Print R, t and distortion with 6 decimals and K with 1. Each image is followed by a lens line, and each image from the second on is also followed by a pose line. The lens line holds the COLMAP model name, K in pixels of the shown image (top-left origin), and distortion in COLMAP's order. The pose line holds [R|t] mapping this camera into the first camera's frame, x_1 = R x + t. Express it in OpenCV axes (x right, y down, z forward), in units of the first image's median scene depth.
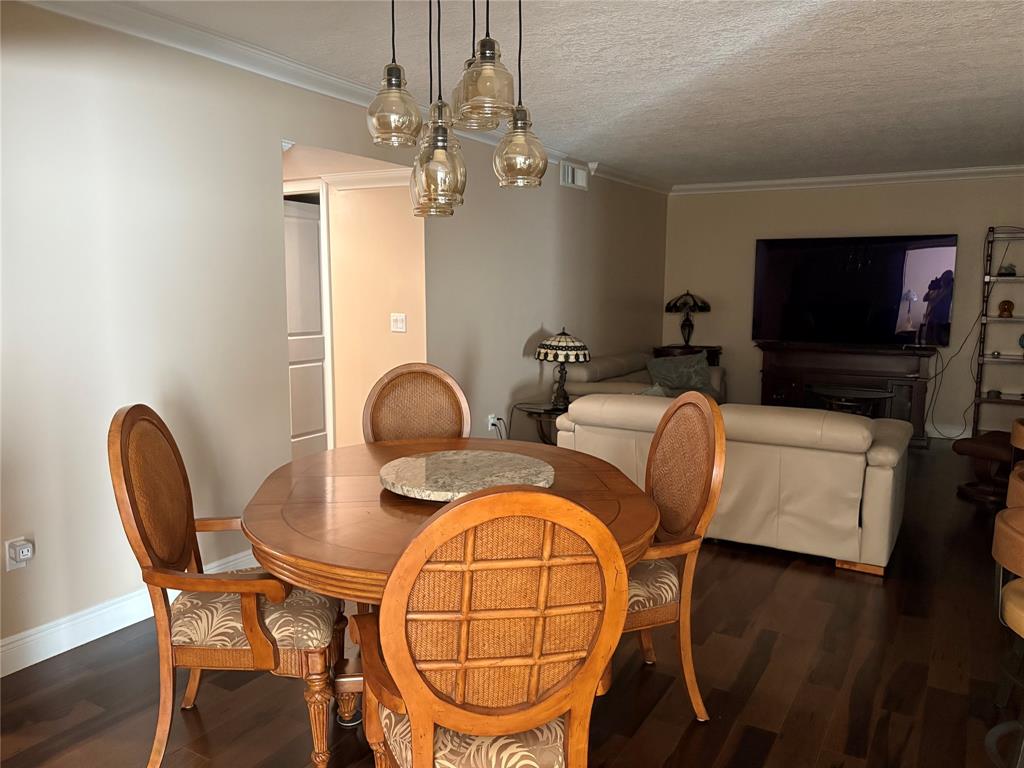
lens RADIAL K [[771.5, 0, 512.0], [0, 771.5, 384.0], [0, 0, 1]] dist [0.100884, -0.168640]
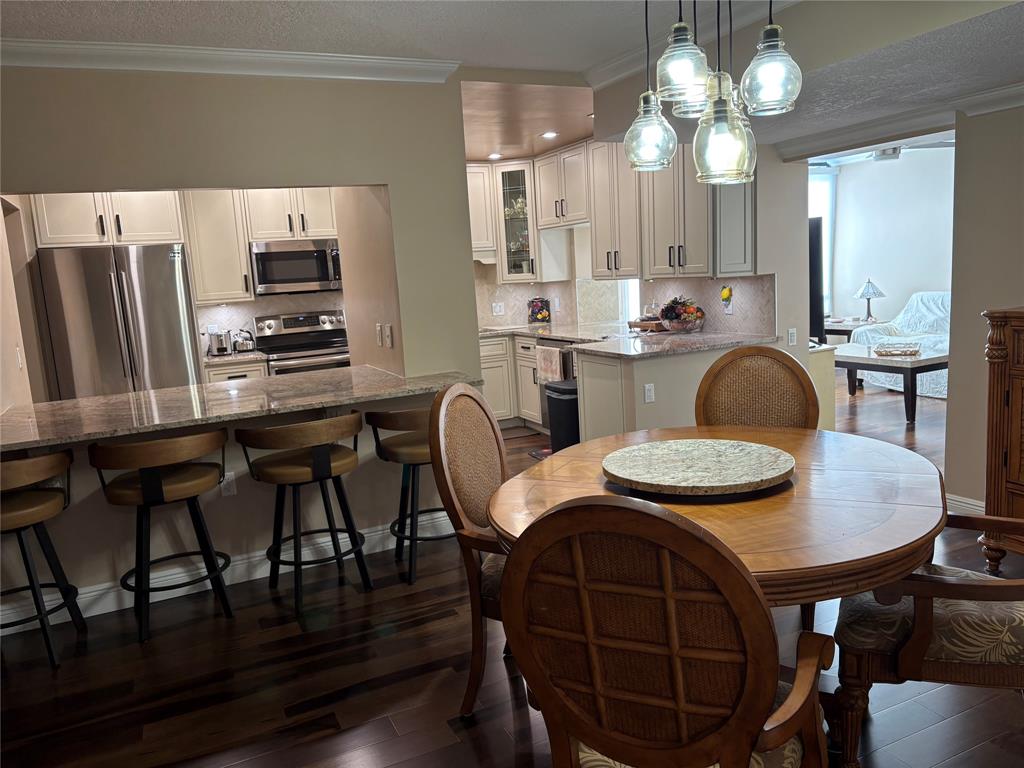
lens RADIAL K [[771.5, 0, 512.0], [0, 771.5, 384.0], [0, 0, 1]] dist [0.100884, -0.168640]
pose [[-0.820078, -0.041947, 0.570712, -0.417790], [0.132485, 0.956297, 0.260659, -0.258232], [-0.556704, 0.289372, -0.778681, 1.878687]]
